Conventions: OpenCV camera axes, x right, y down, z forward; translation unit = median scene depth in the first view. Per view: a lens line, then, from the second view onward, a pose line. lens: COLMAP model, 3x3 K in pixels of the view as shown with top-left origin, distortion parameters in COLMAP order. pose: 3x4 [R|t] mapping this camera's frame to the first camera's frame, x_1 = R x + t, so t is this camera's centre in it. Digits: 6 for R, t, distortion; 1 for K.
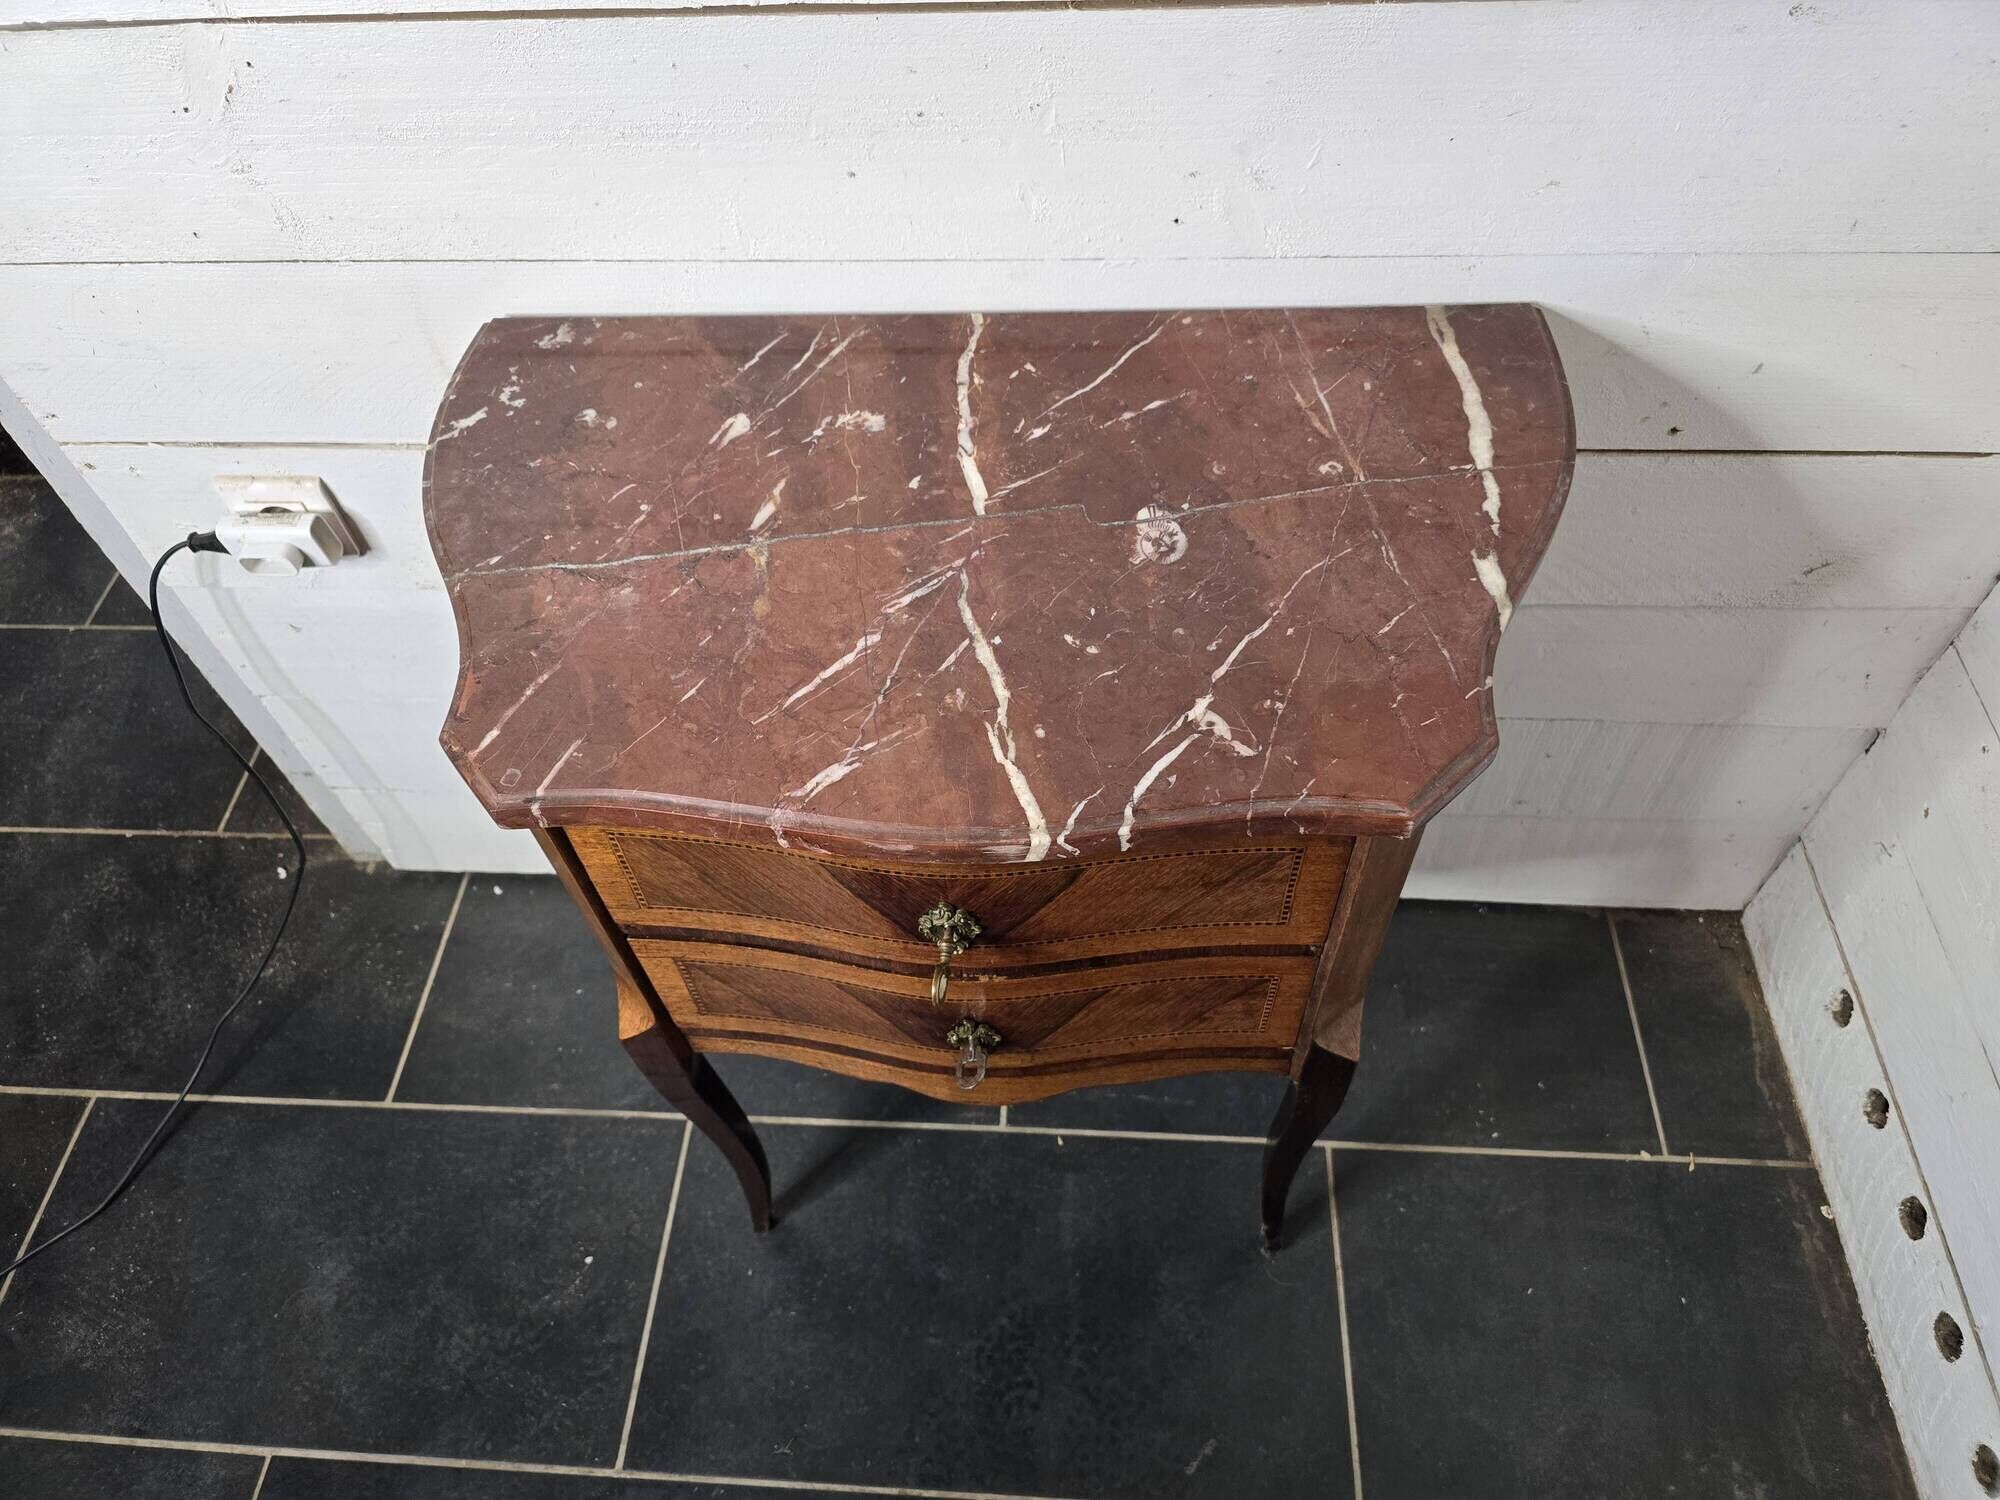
lens RADIAL K [[1325.7, 0, 998.6], [0, 1325.7, 723.3], [0, 0, 1]] dist [0.049200, -0.051546]
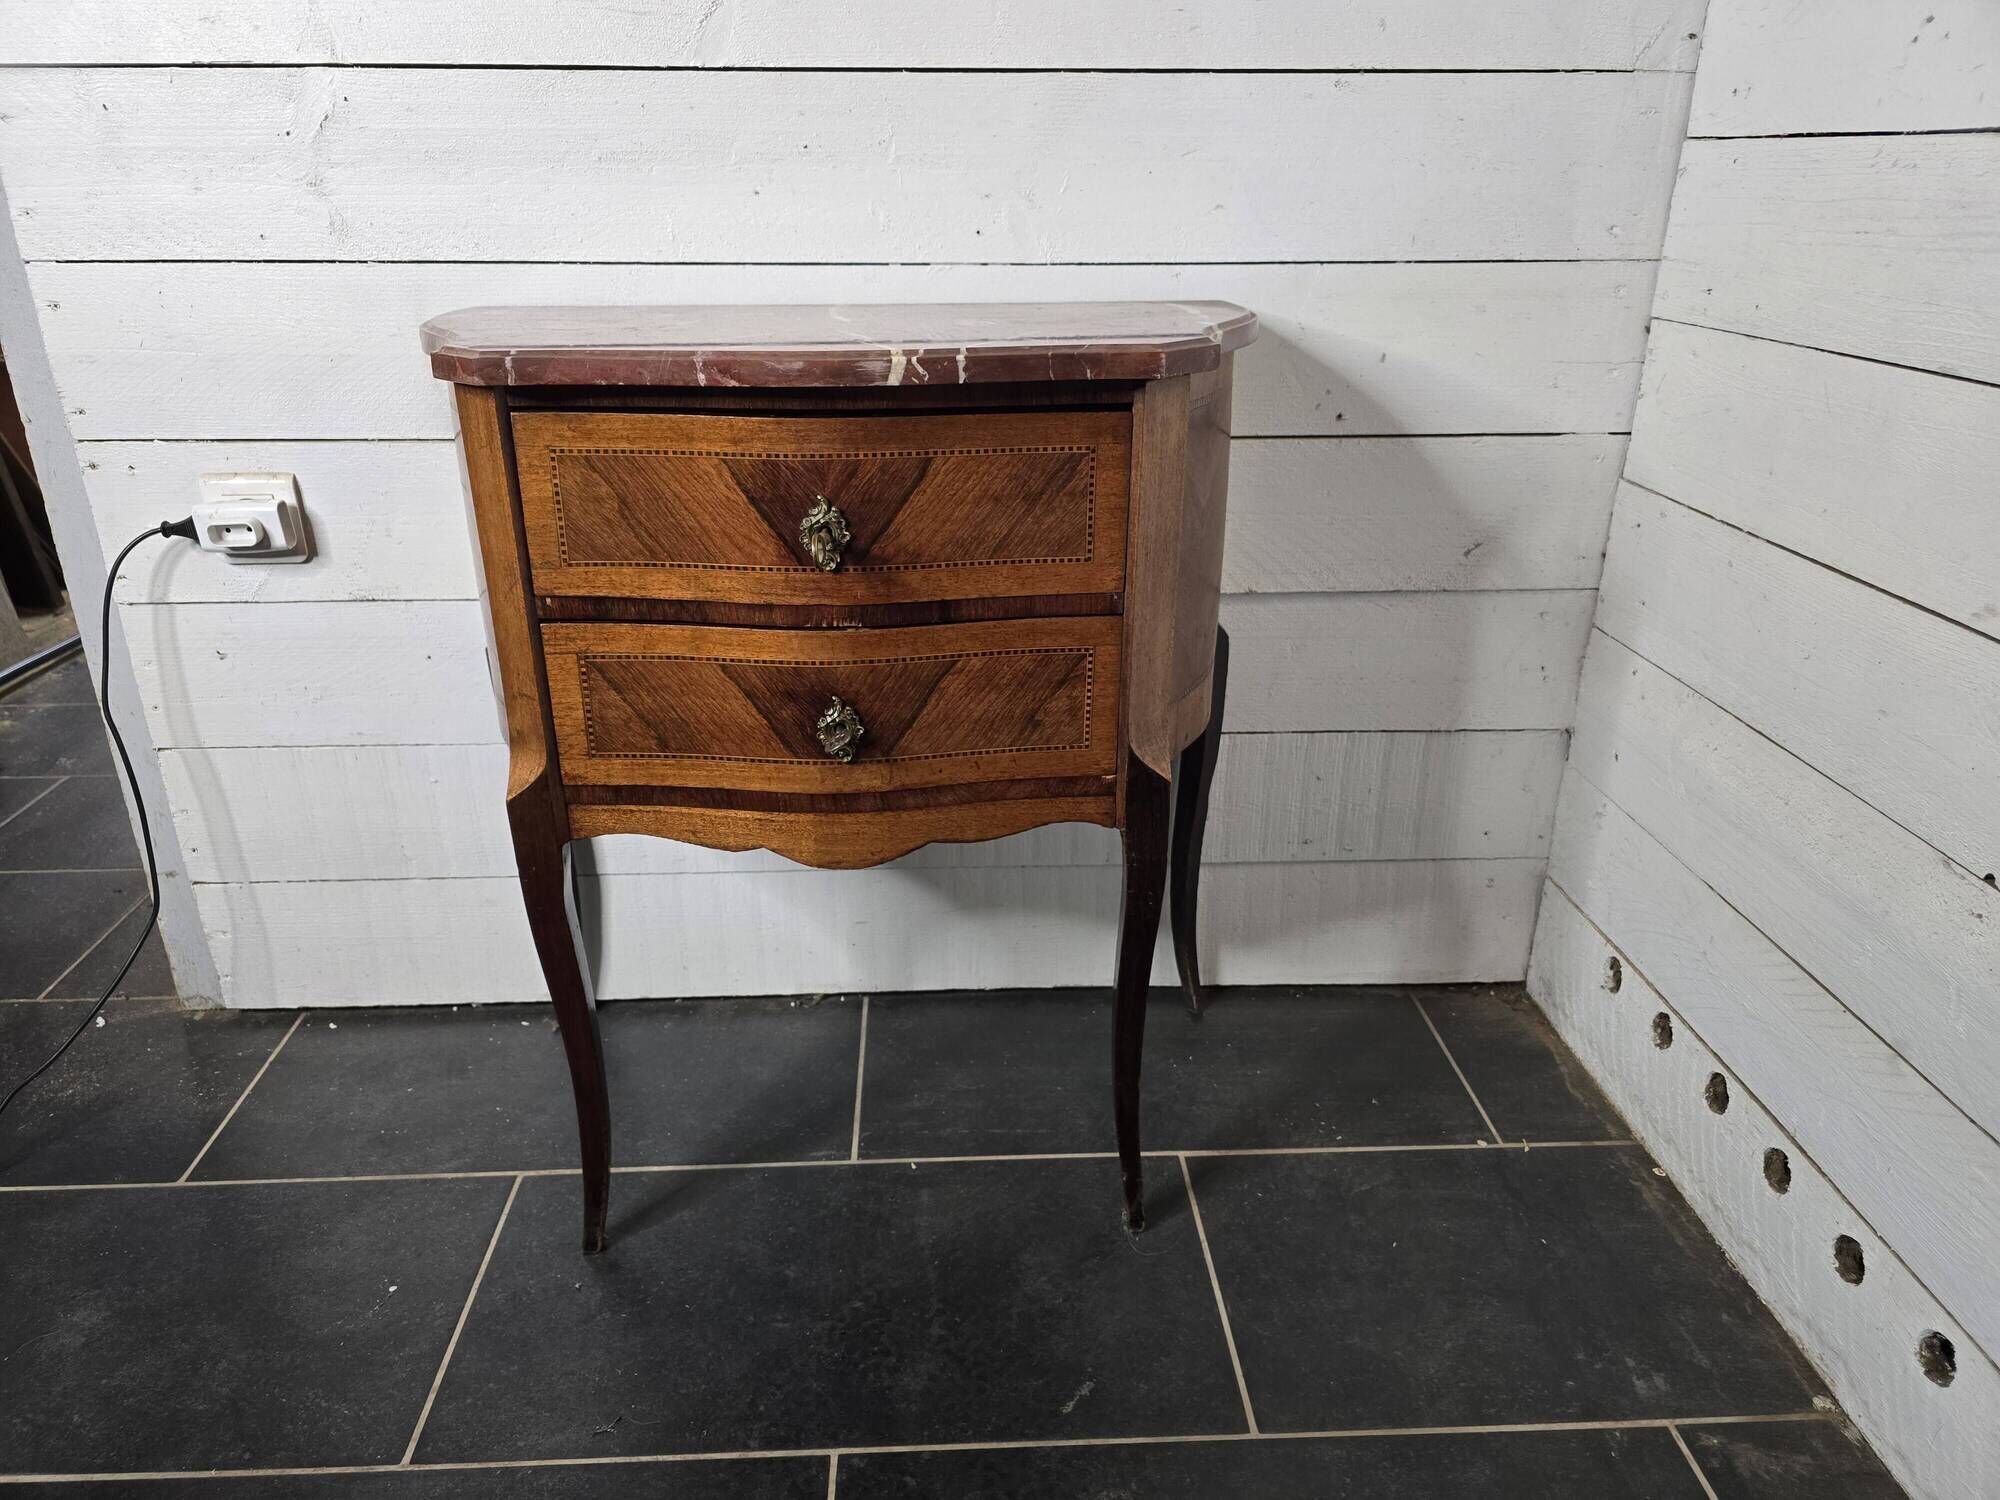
lens RADIAL K [[1310.6, 0, 976.7], [0, 1310.6, 759.3], [0, 0, 1]] dist [0.061668, -0.064268]
pose [[0.993724, 0.006230, 0.111684, -0.019615], [0.049217, 0.872257, -0.486565, 0.584210], [-0.100448, 0.489008, 0.866476, 0.014334]]
